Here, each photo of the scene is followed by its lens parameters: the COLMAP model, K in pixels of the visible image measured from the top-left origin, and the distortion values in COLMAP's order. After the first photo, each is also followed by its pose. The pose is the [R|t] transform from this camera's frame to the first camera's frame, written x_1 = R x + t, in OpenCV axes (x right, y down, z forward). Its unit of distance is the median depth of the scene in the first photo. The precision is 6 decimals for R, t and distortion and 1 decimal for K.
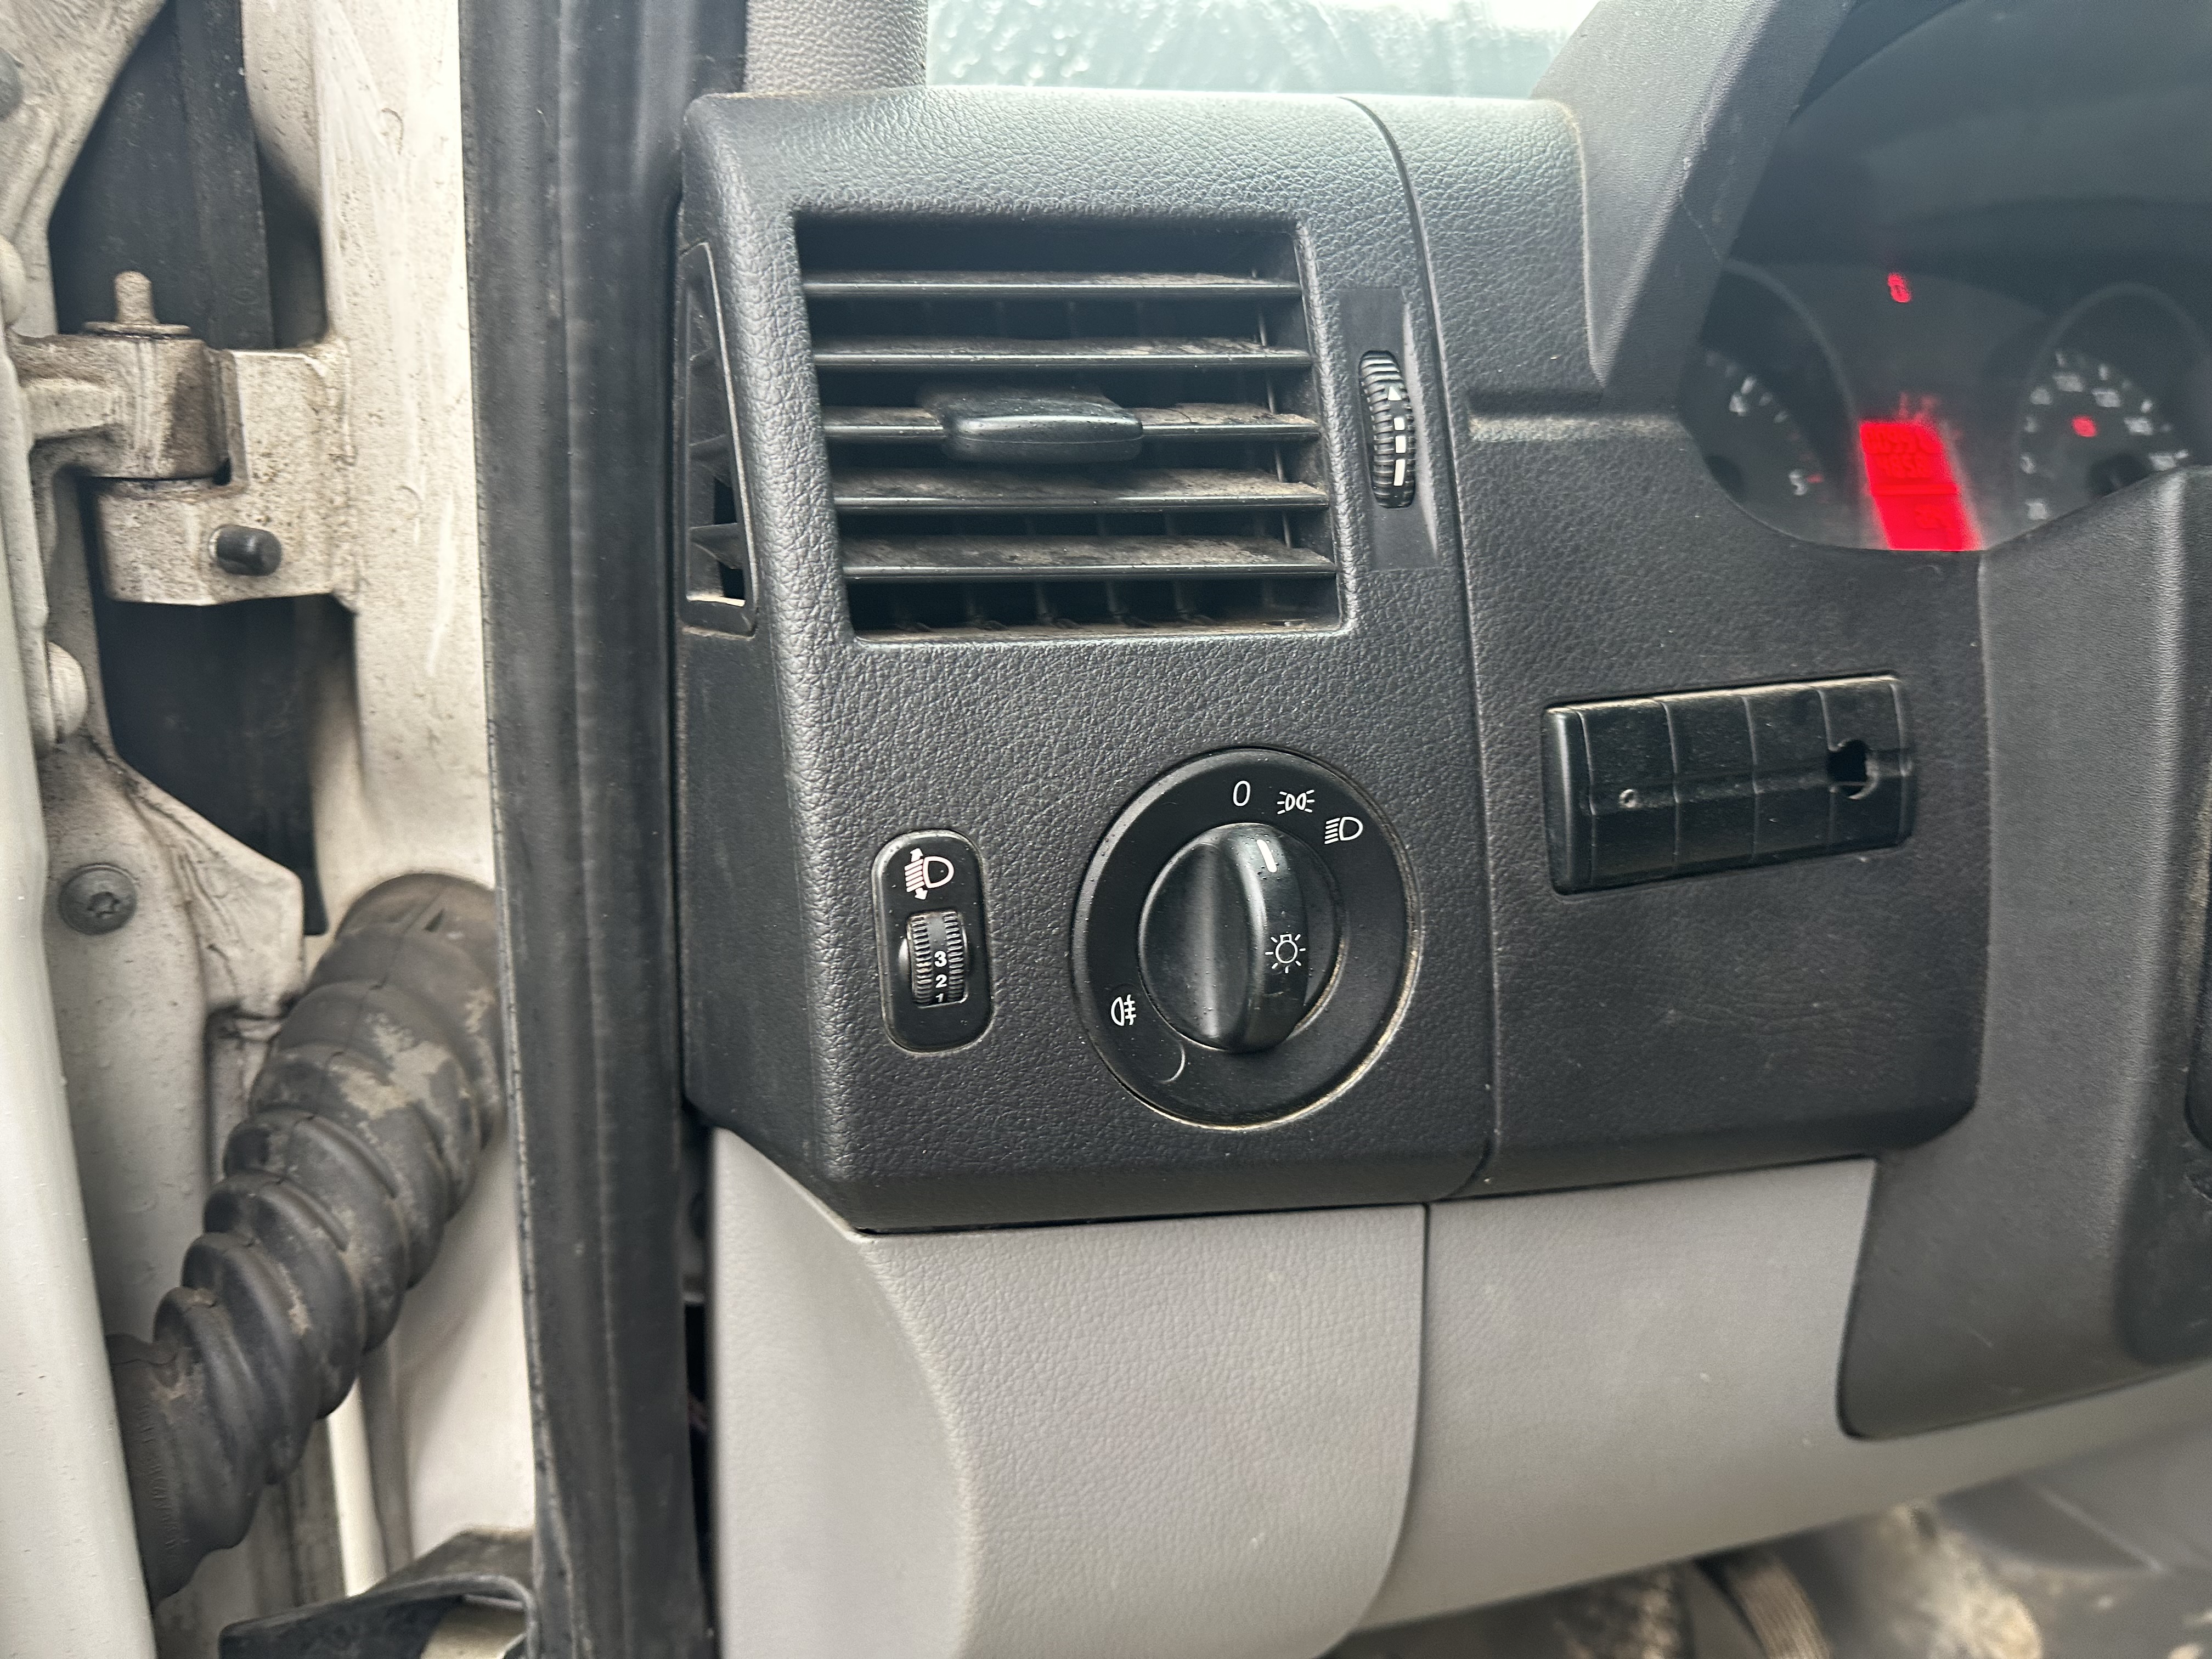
lens RADIAL K [[1509.0, 0, 1104.7], [0, 1509.0, 852.9], [0, 0, 1]] dist [0.193712, -0.318068]
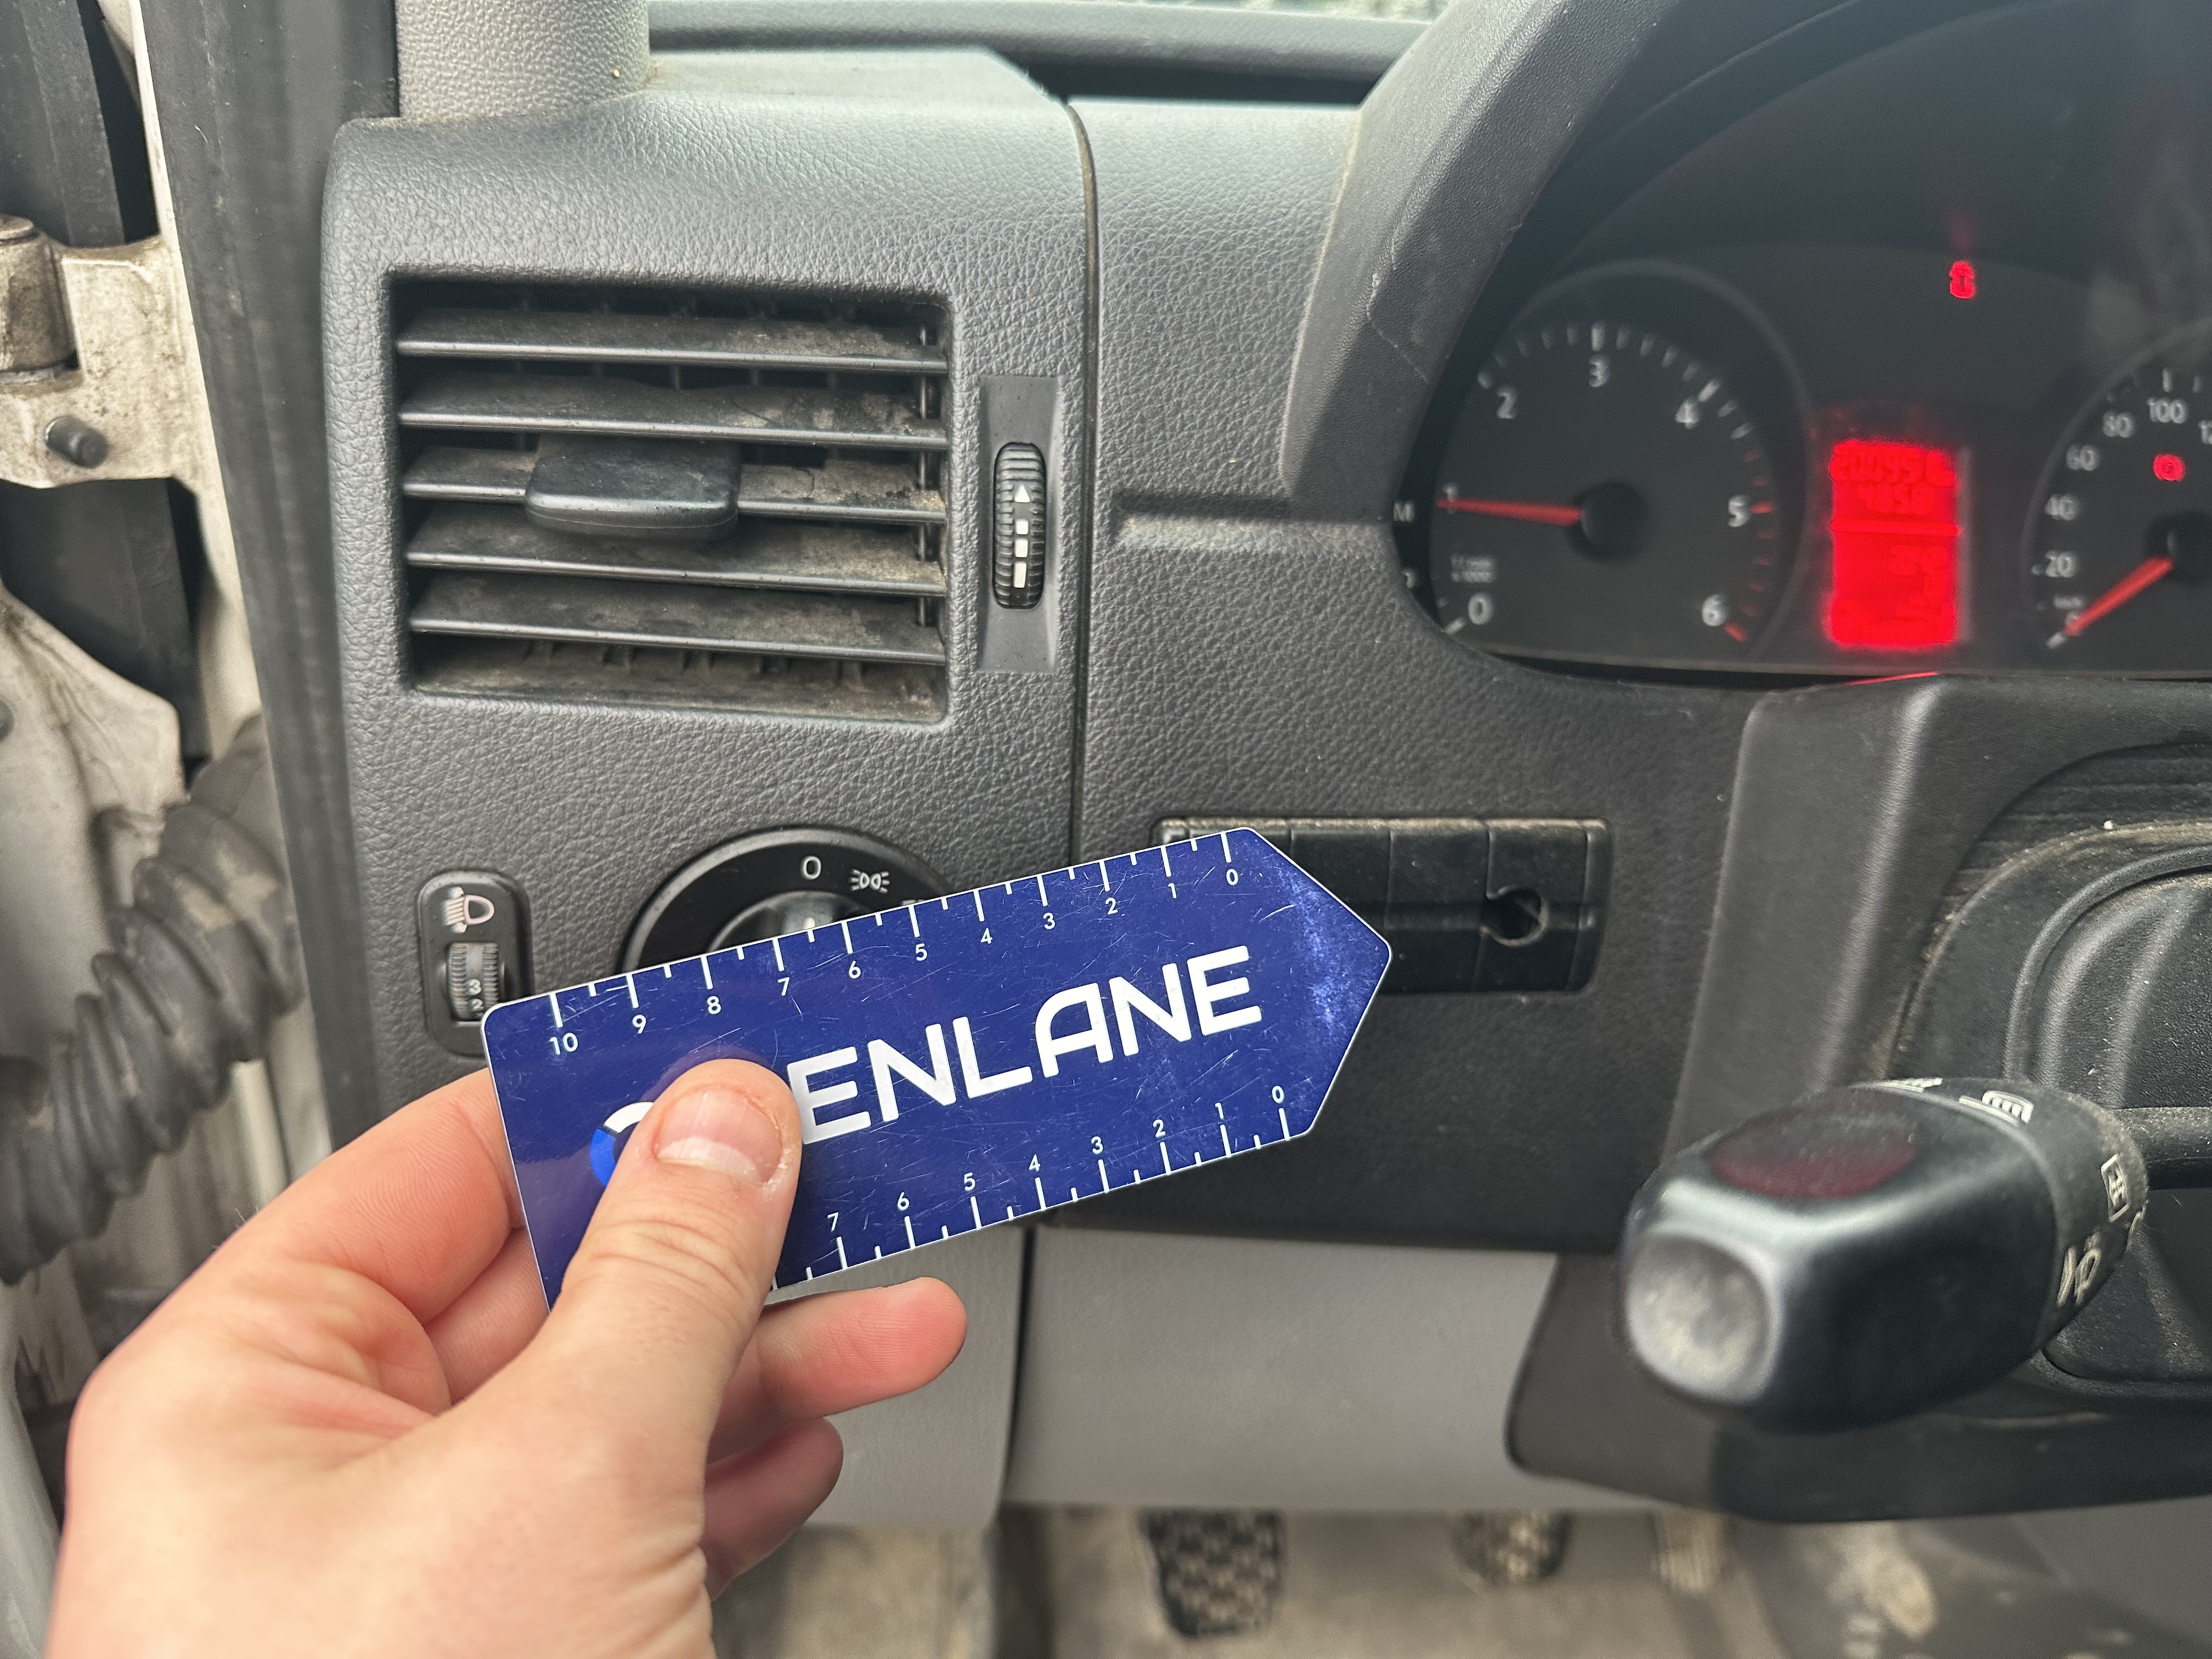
lens RADIAL K [[1531.6, 0, 1078.0], [0, 1531.6, 835.4], [0, 0, 1]] dist [0.128066, -0.149391]
pose [[0.963838, 0.192465, -0.184319, 0.416002], [-0.151991, 0.965153, 0.213021, -0.285022], [0.218895, -0.177303, 0.959504, 0.030333]]
